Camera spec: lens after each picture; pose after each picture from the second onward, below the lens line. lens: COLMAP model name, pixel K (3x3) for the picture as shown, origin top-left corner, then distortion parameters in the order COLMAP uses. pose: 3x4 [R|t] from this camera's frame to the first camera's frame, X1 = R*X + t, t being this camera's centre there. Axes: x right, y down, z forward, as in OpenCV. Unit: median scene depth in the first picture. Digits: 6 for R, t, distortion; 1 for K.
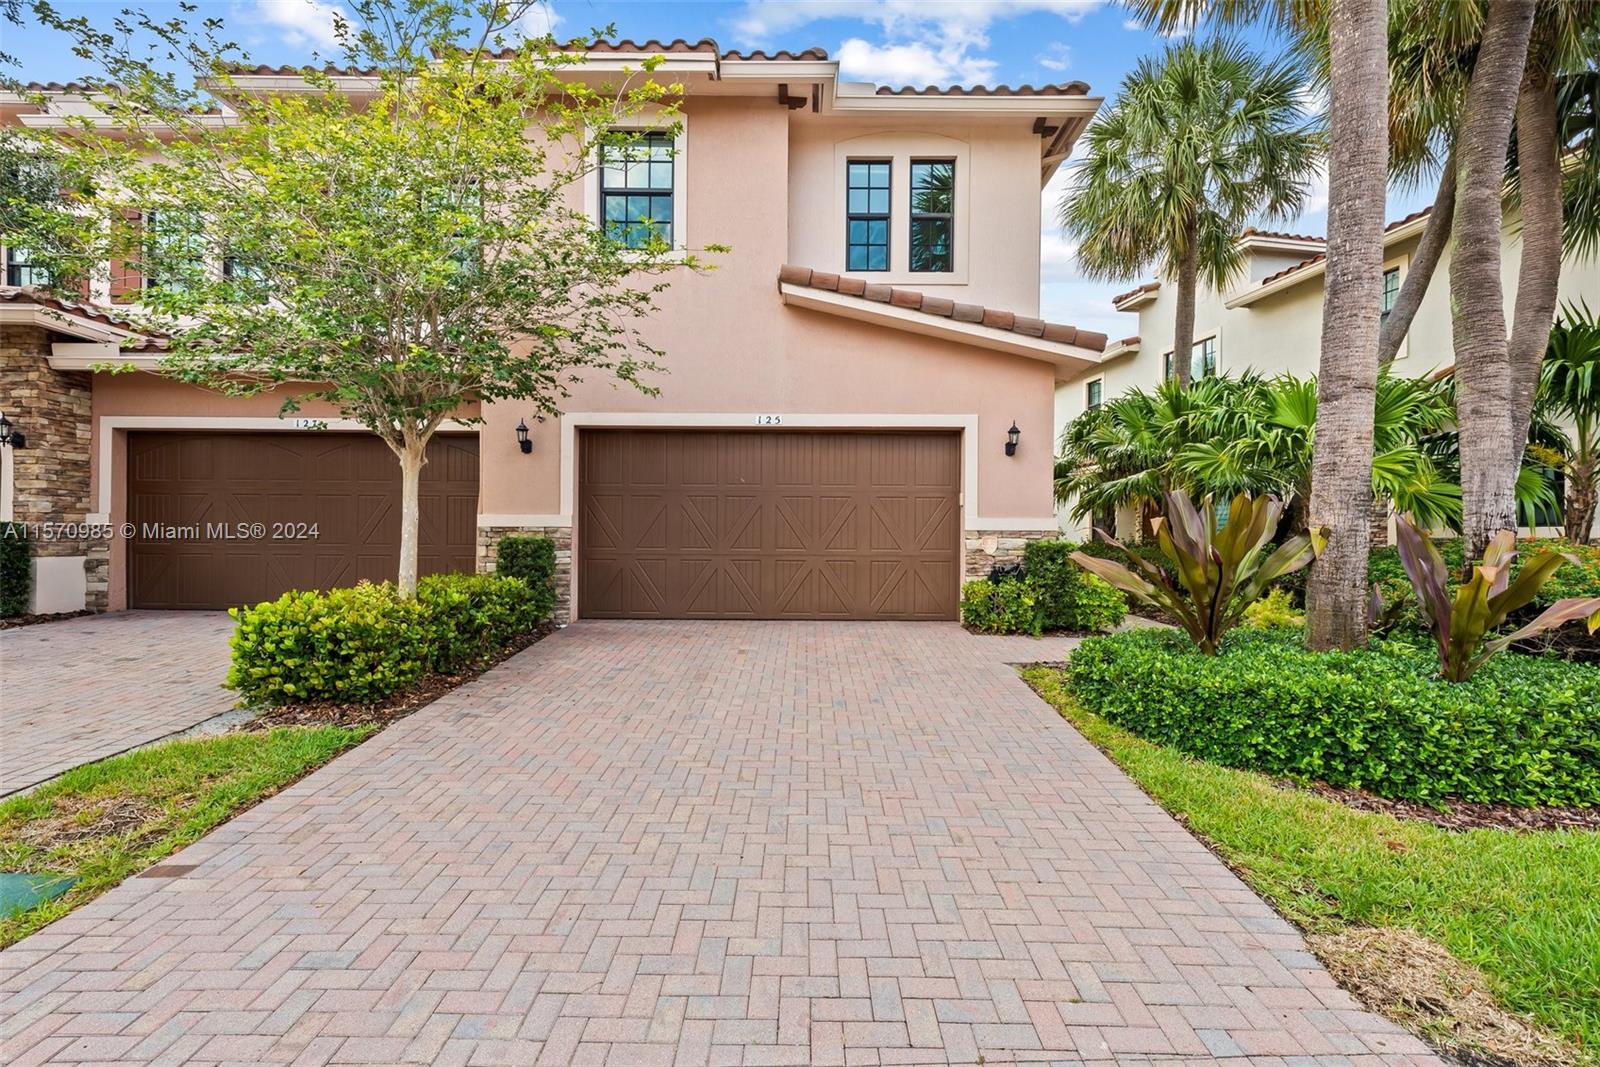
lens RADIAL K [[686.7, 0, 808.4], [0, 686.7, 532.7], [0, 0, 1]] dist [0.009271, -0.001854]
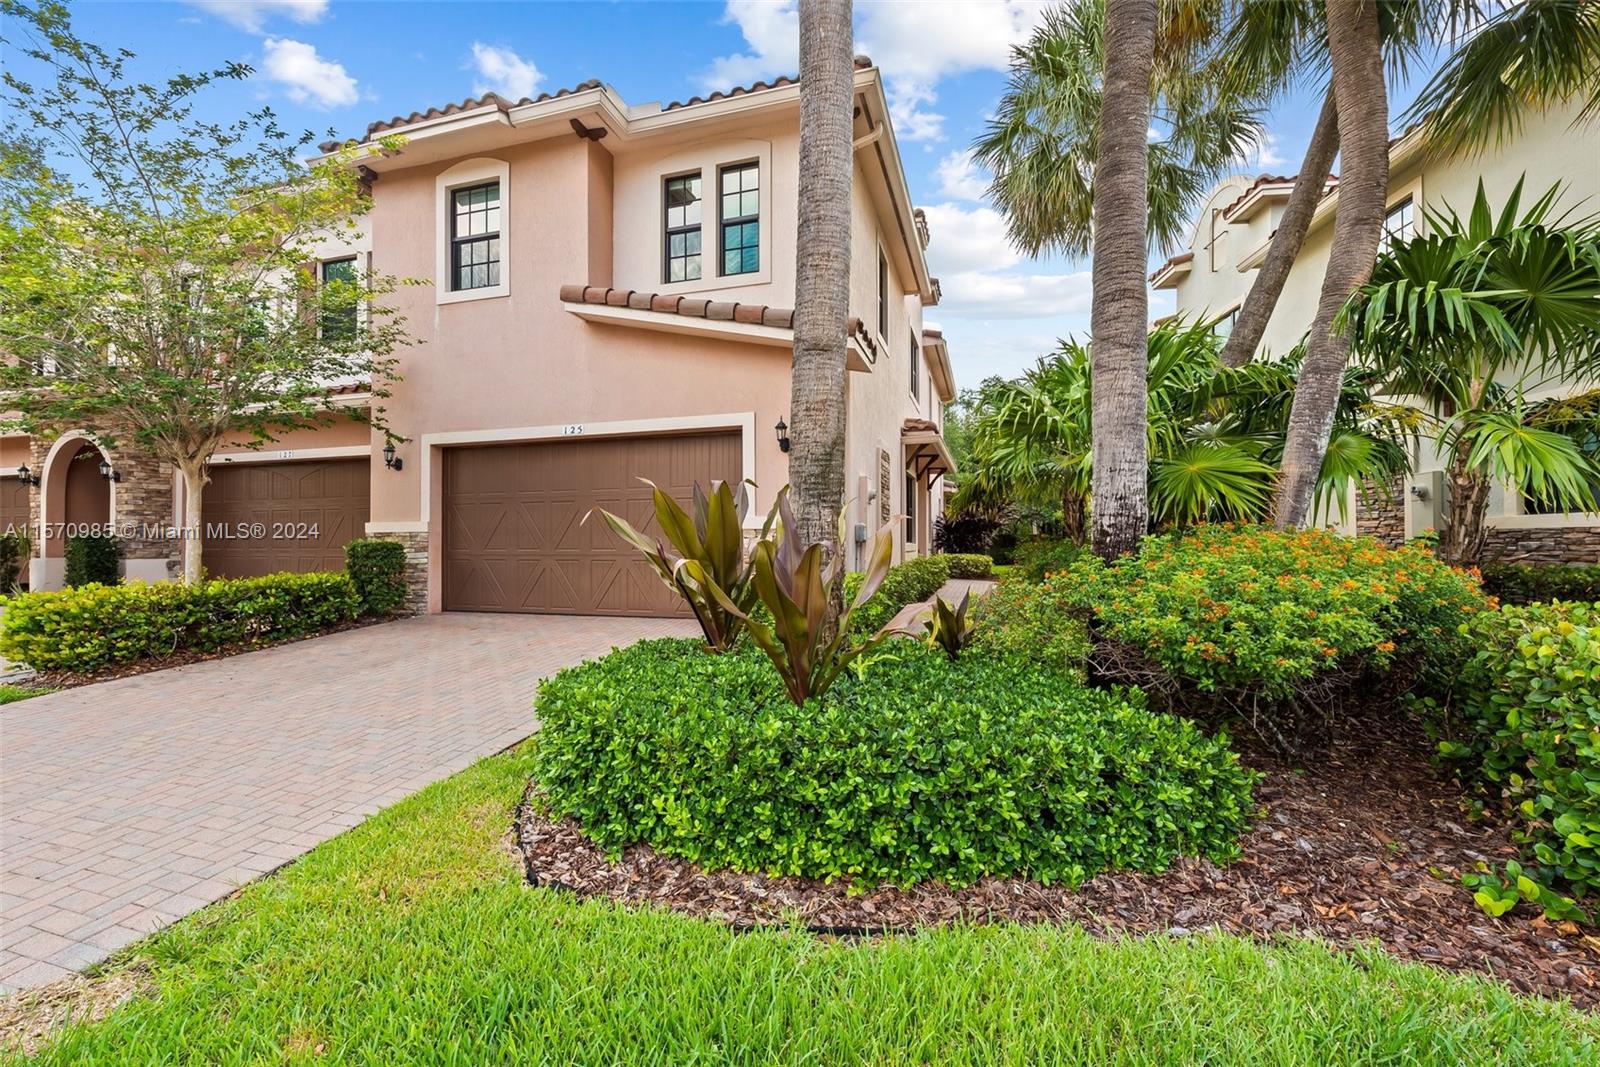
lens RADIAL K [[631.7, 0, 801.8], [0, 631.7, 533.9], [0, 0, 1]] dist [0.003460, -0.000092]
pose [[0.960254, -0.014431, -0.278756, 0.558833], [0.012799, 0.999889, -0.007673, 0.011351], [0.278835, 0.003800, 0.960331, 0.144399]]
